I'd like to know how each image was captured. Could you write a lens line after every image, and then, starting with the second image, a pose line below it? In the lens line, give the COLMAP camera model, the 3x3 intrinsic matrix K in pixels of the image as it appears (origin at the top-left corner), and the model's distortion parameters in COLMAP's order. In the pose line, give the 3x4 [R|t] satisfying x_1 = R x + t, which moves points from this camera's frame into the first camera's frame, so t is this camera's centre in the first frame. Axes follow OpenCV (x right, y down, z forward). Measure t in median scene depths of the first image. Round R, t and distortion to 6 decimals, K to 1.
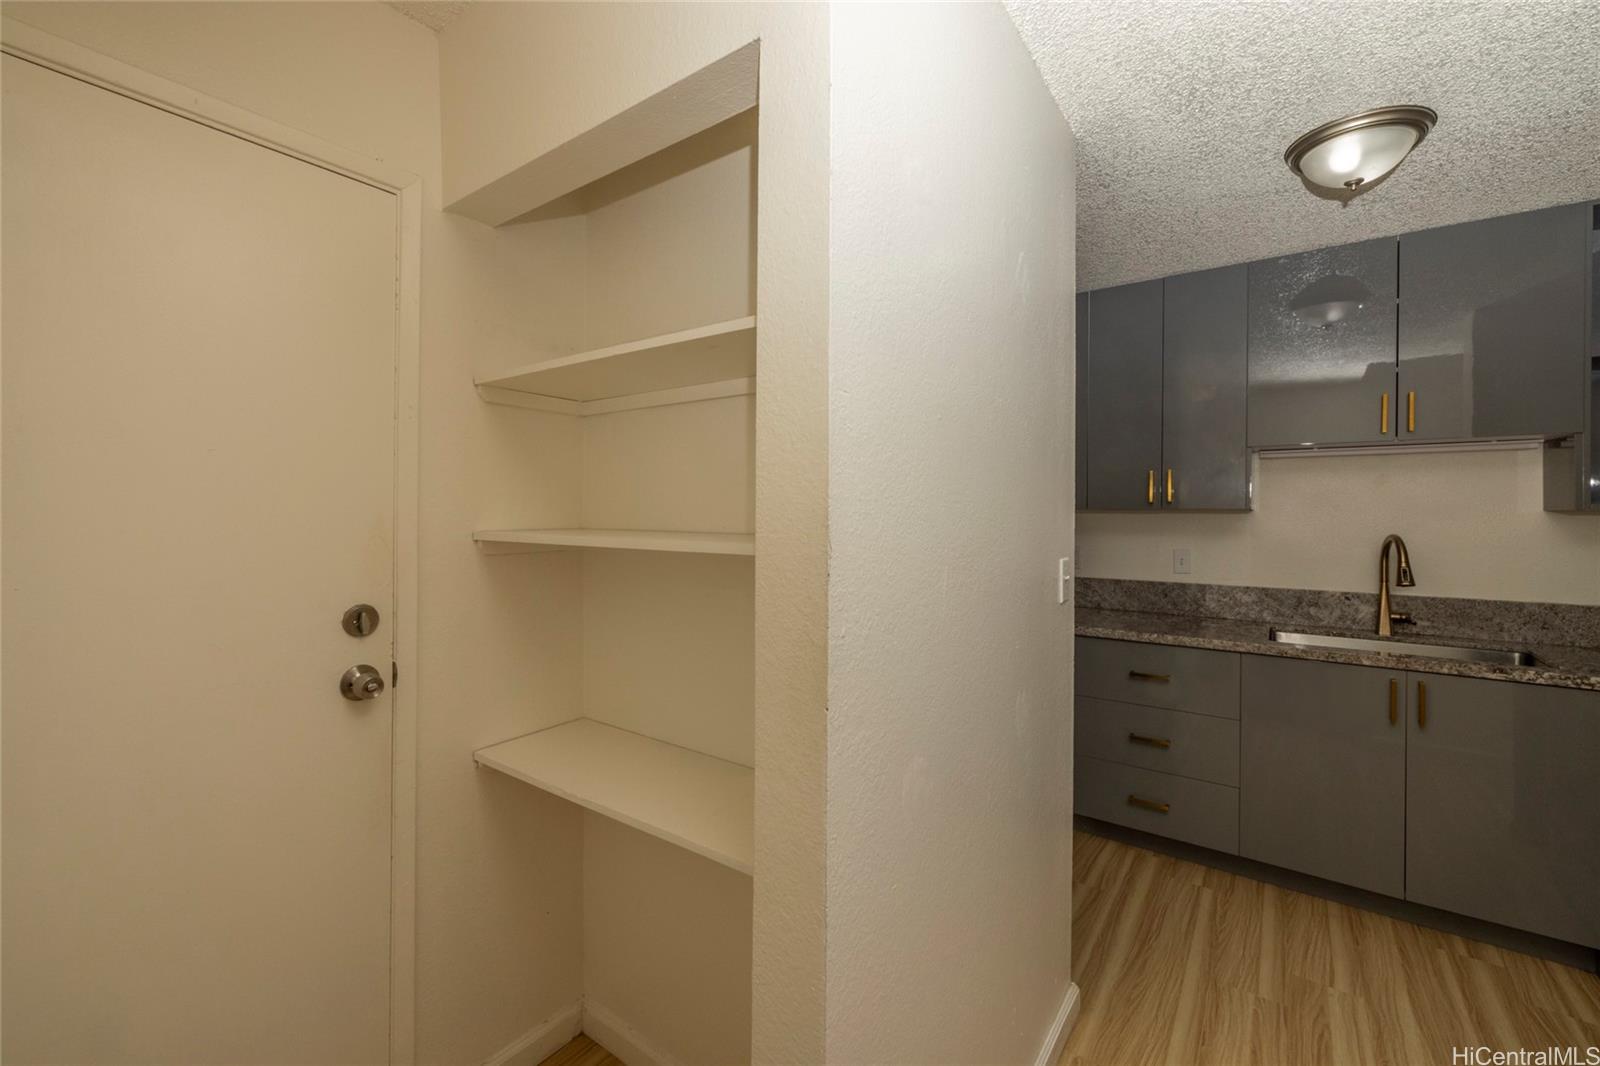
lens RADIAL K [[664.8, 0, 792.8], [0, 664.8, 517.4], [0, 0, 1]] dist [0.000638, 0.000153]
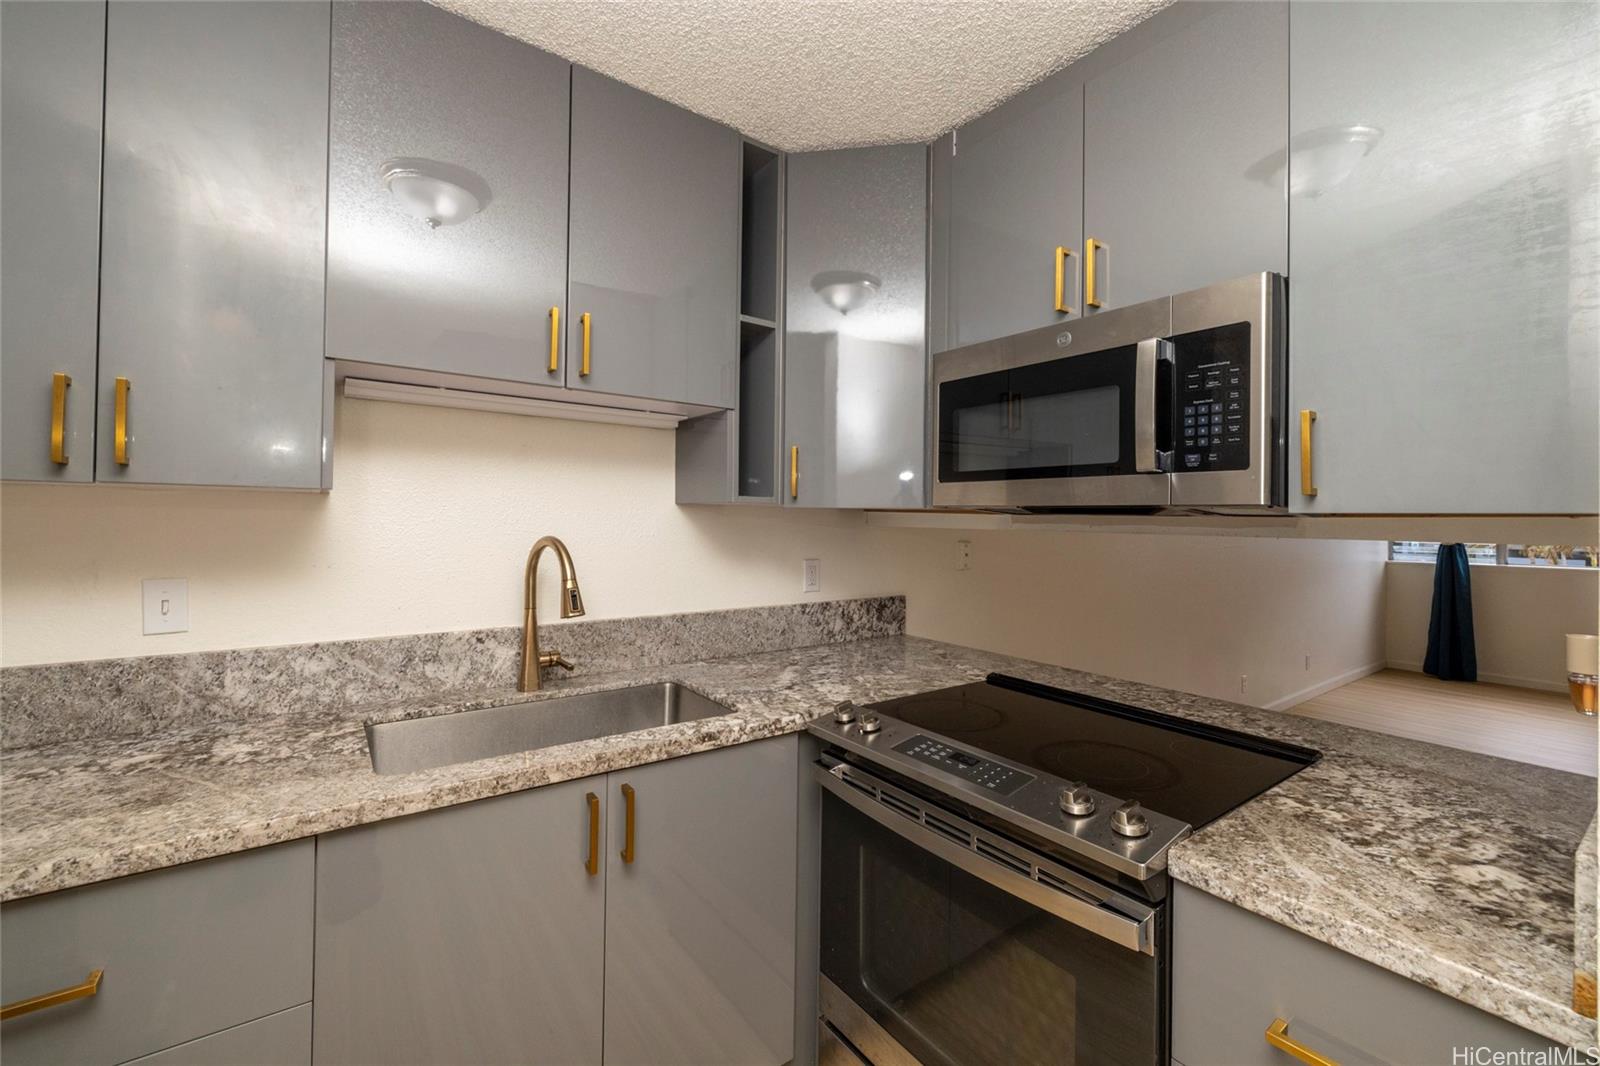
lens RADIAL K [[664.8, 0, 792.8], [0, 664.8, 517.4], [0, 0, 1]] dist [0.000638, 0.000153]
pose [[0.312560, 0.003374, 0.949892, 0.330525], [-0.004813, 0.999986, -0.001968, 0.006816], [-0.949886, -0.003956, 0.312572, 0.521155]]
